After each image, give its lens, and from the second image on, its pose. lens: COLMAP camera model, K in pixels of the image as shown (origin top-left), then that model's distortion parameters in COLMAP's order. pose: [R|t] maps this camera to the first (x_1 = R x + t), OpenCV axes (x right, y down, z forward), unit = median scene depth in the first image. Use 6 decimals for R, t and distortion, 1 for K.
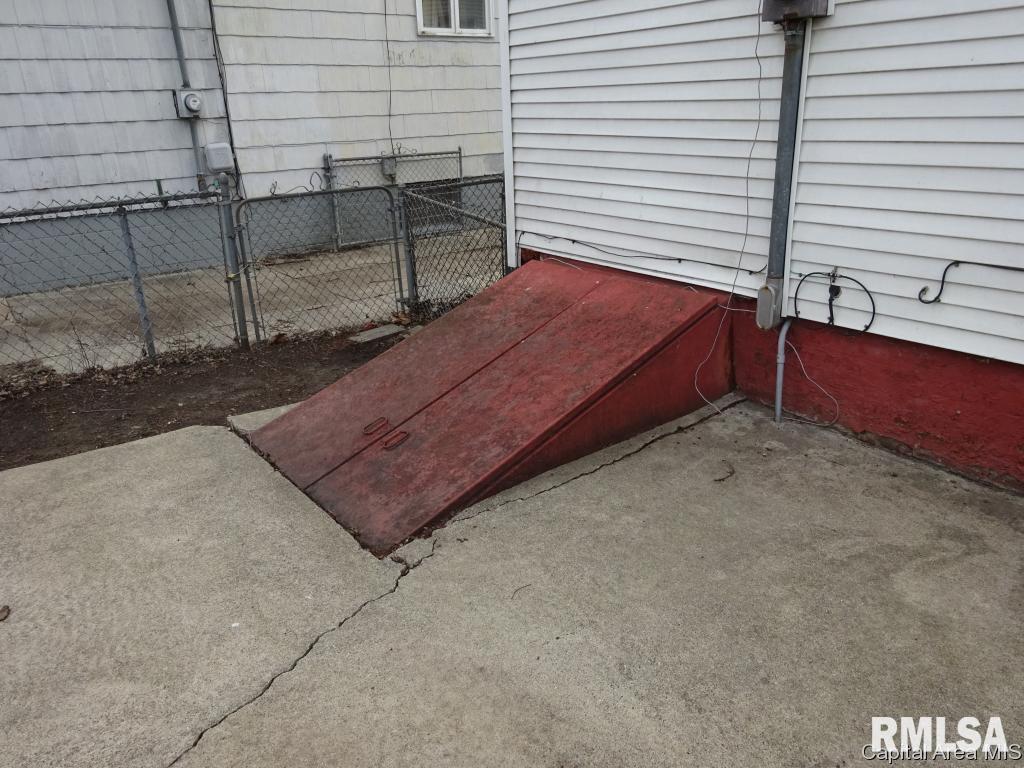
lens RADIAL K [[747.6, 0, 511.3], [0, 747.6, 386.7], [0, 0, 1]] dist [-0.002677, -0.004431]
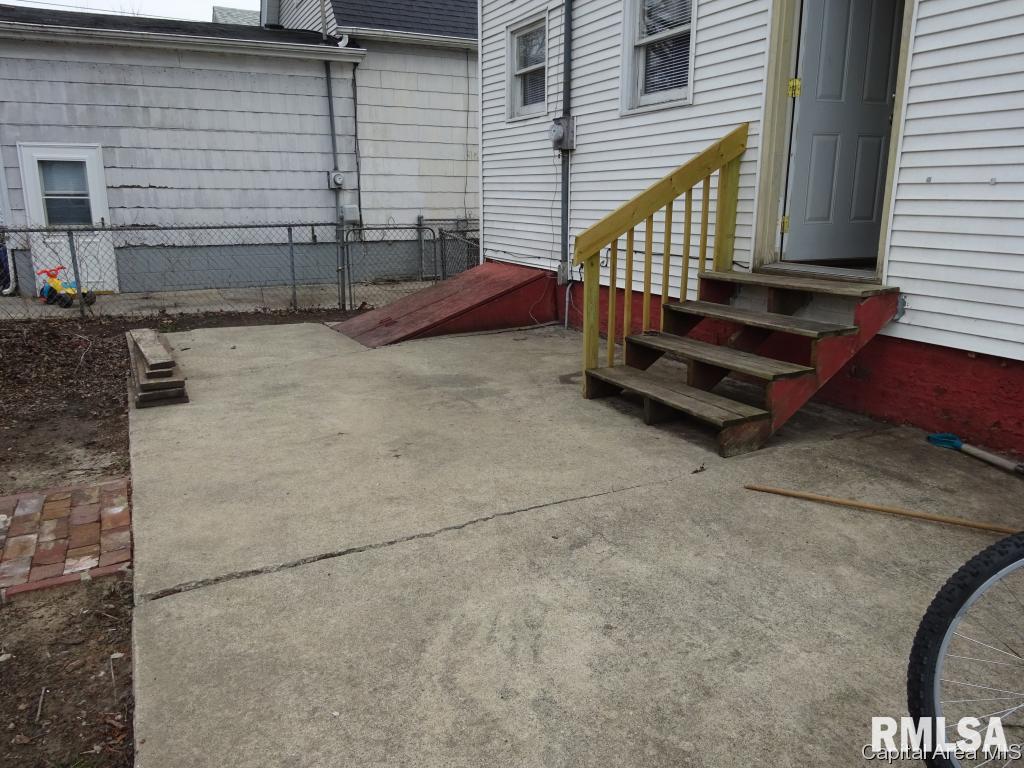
lens RADIAL K [[747.6, 0, 511.3], [0, 747.6, 386.7], [0, 0, 1]] dist [-0.002677, -0.004431]
pose [[0.982283, 0.079367, -0.169766, 0.245315], [-0.097233, 0.990261, -0.099645, 0.183930], [0.160204, 0.114387, 0.980434, -0.462250]]
